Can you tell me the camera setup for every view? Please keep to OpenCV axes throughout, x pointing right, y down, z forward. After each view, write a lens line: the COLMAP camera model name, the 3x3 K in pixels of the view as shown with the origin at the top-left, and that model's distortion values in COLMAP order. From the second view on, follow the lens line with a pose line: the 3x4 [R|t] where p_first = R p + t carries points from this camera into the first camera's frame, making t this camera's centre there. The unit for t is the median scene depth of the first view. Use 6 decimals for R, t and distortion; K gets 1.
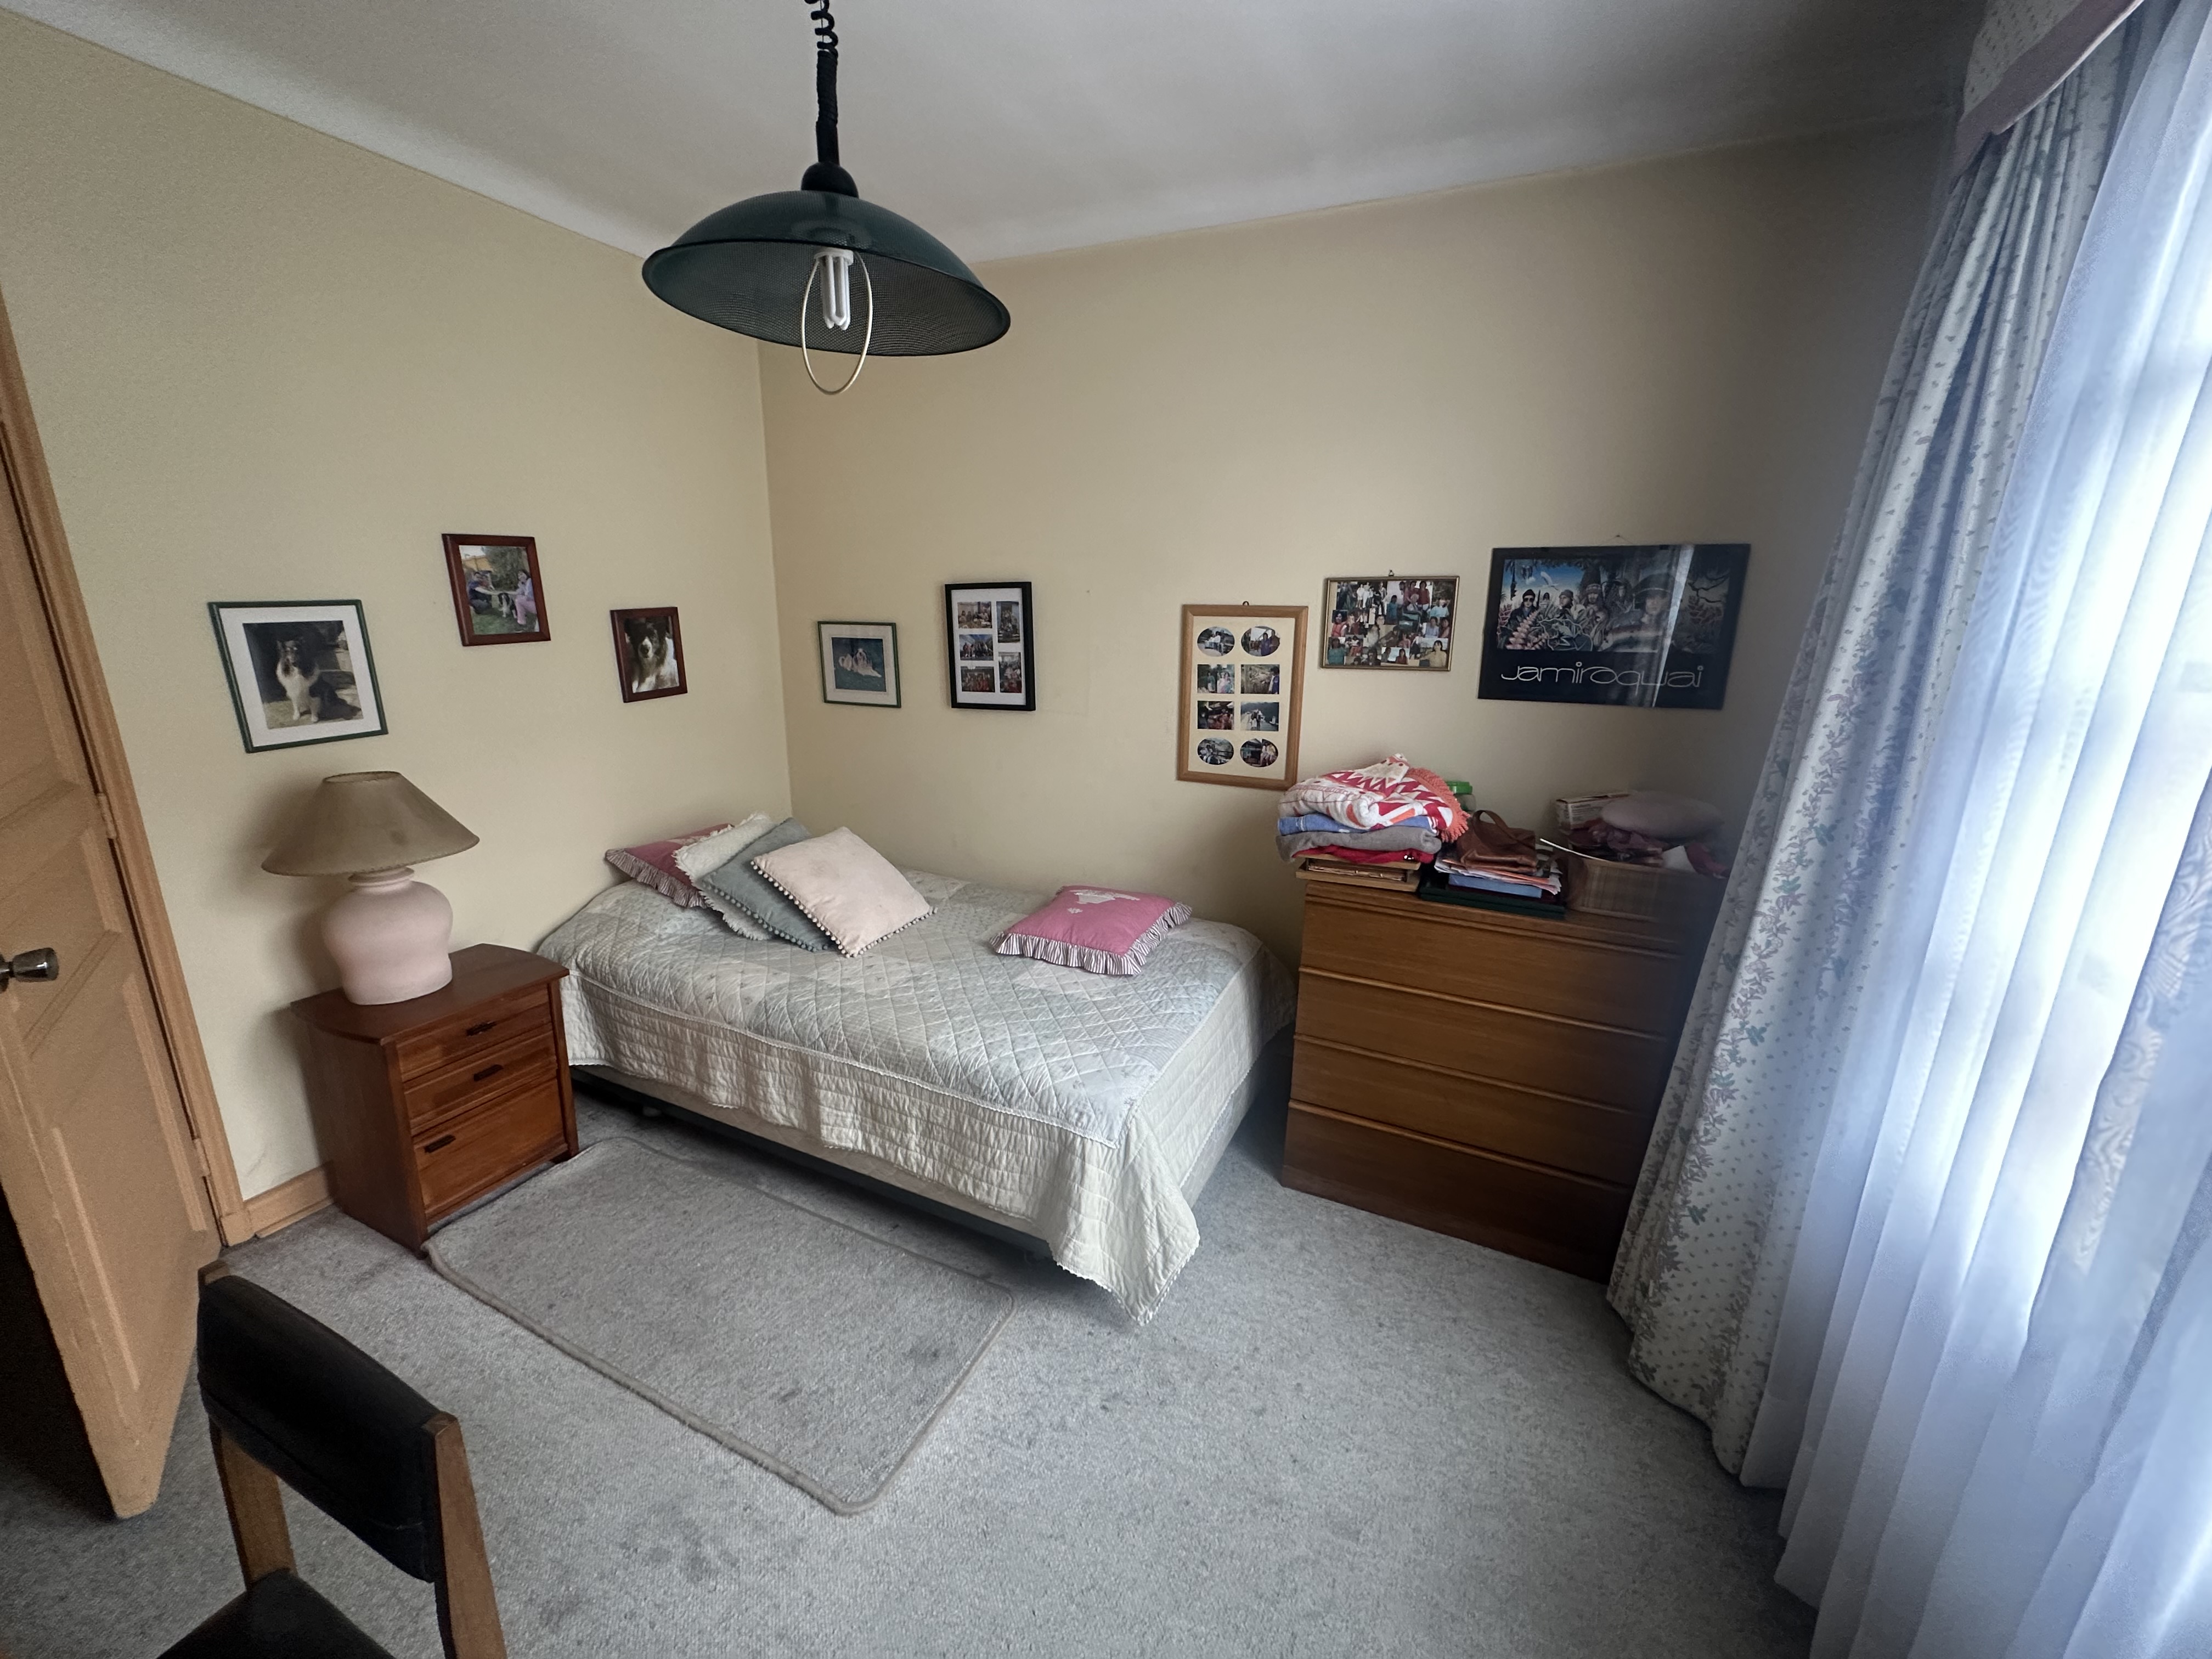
lens RADIAL K [[882.0, 0, 1102.1], [0, 882.0, 823.5], [0, 0, 1]] dist [-0.000045, 0.000262]
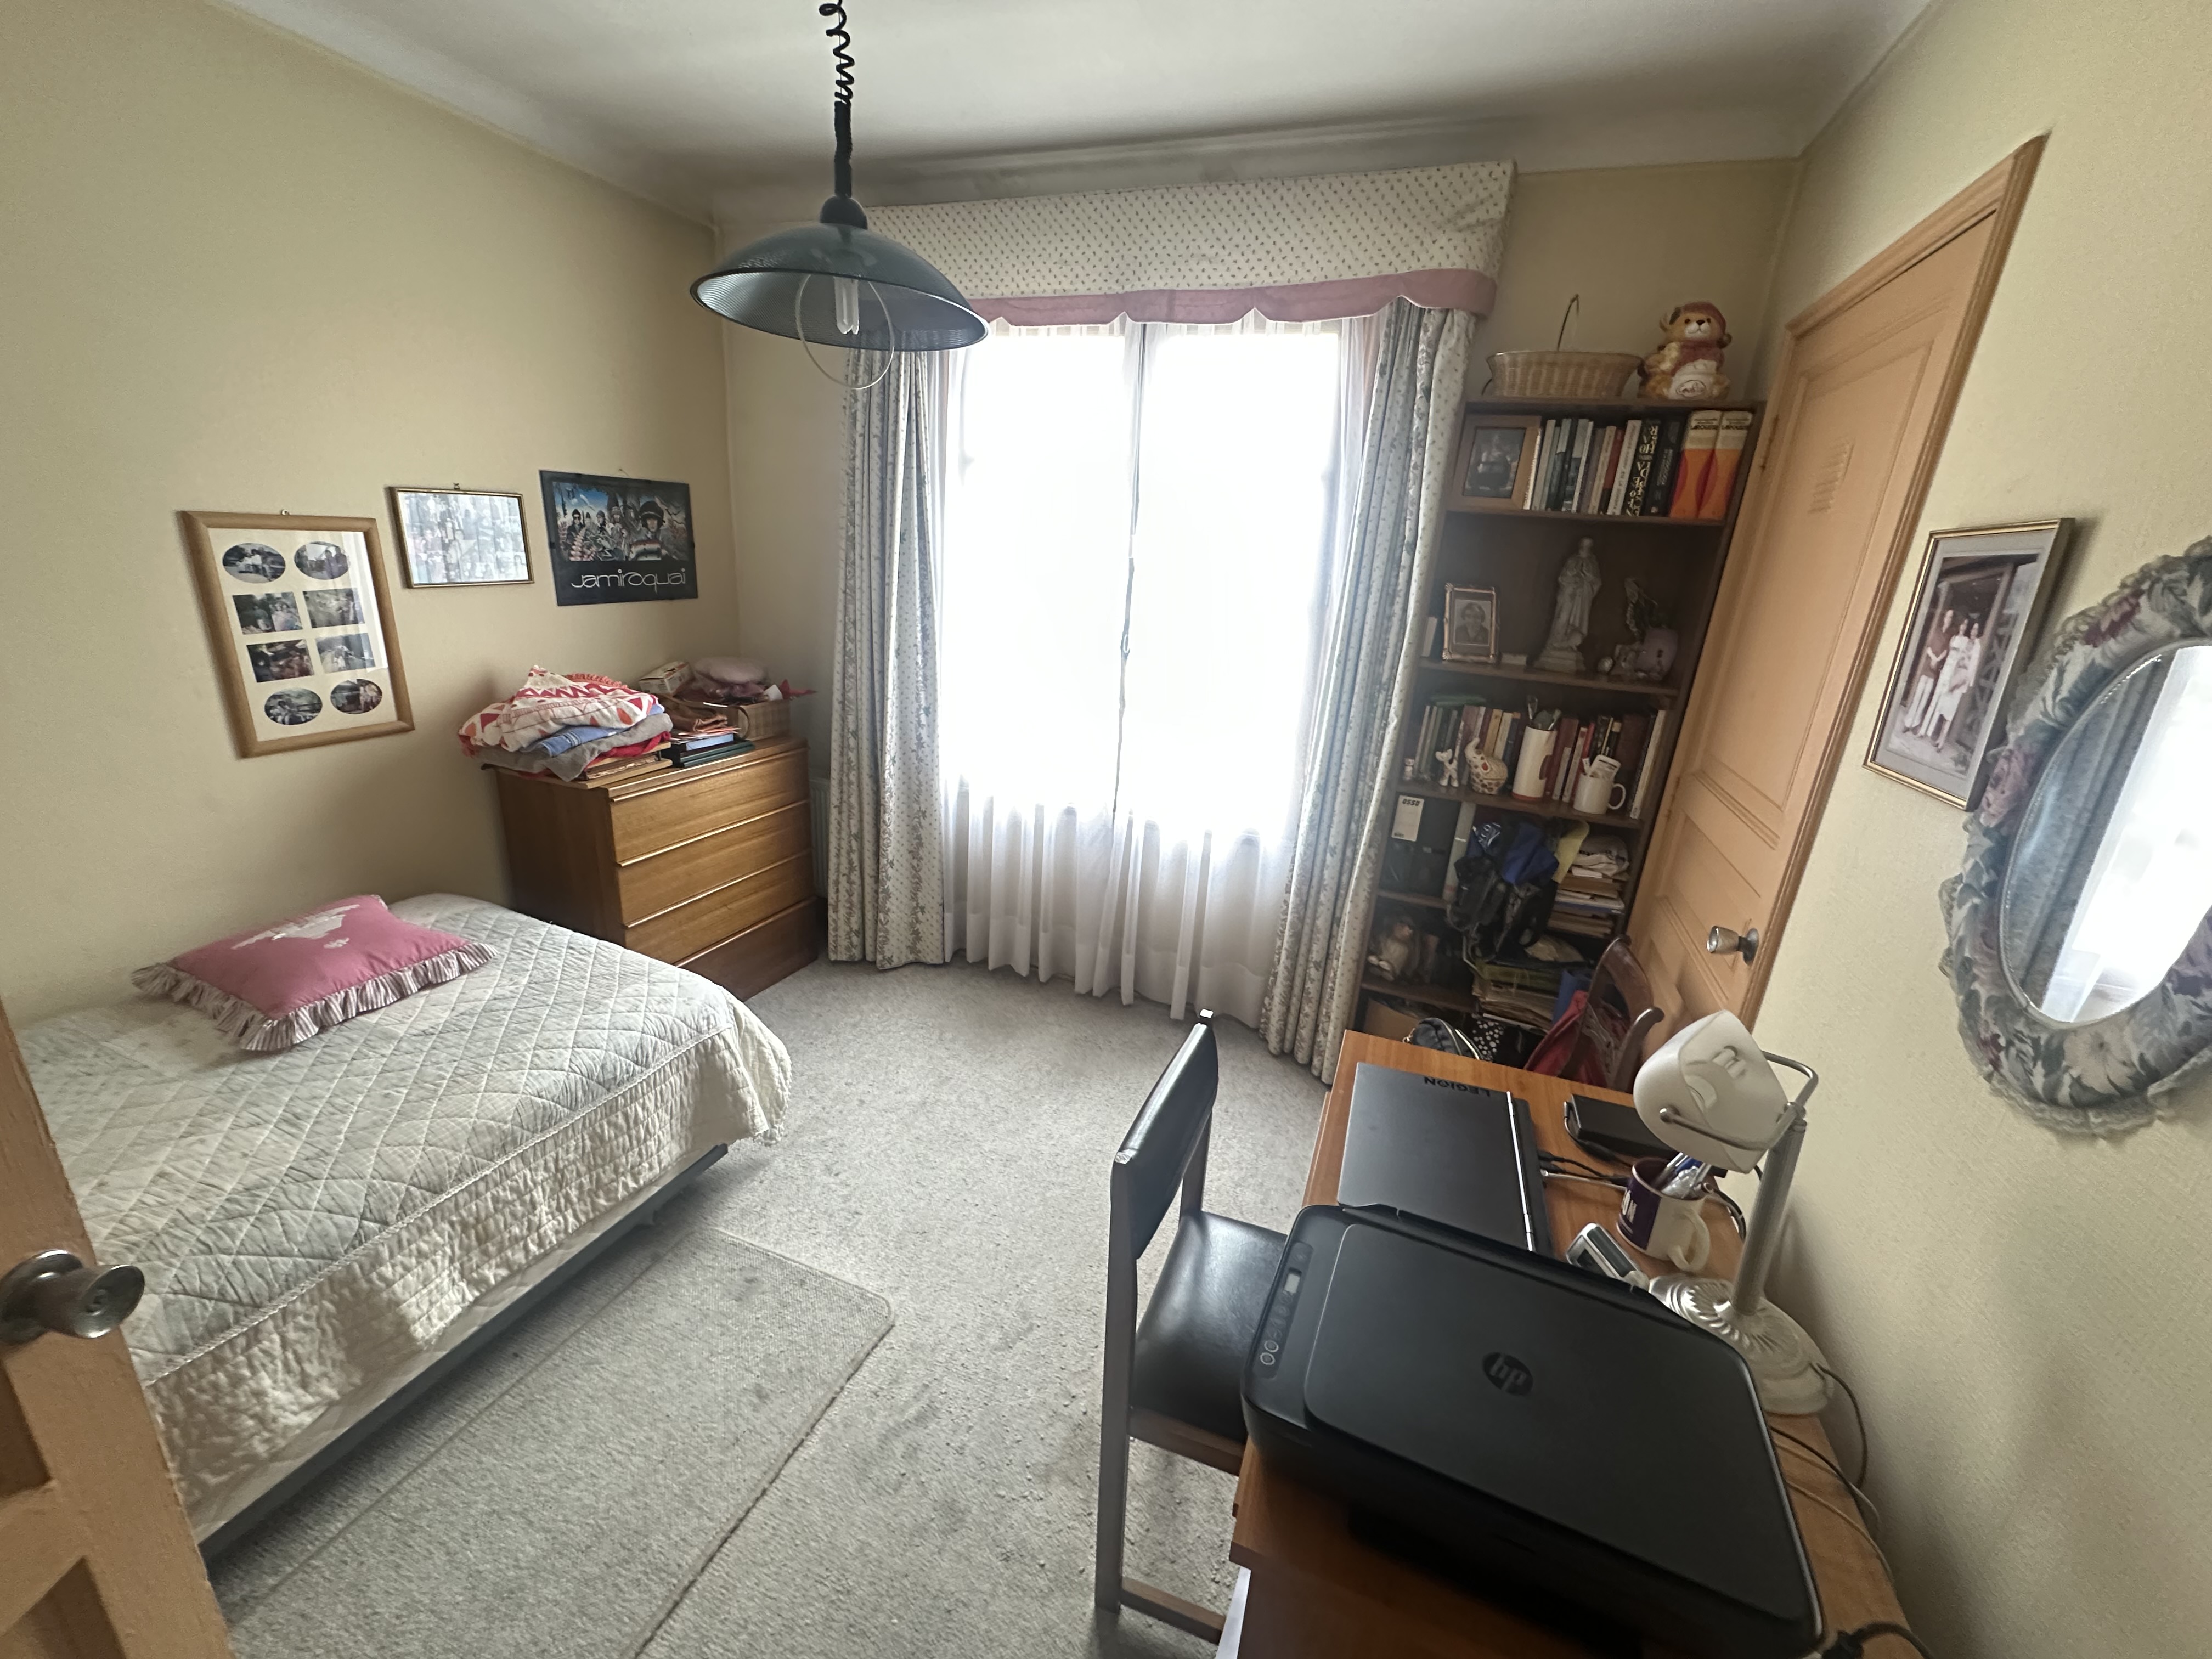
lens RADIAL K [[882.0, 0, 1104.1], [0, 882.0, 828.2], [0, 0, 1]] dist [-0.000045, 0.000262]
pose [[-0.066719, -0.326216, 0.942938, -0.802150], [0.187910, 0.924025, 0.332969, -0.126312], [-0.979917, 0.199403, -0.000350, 0.376788]]
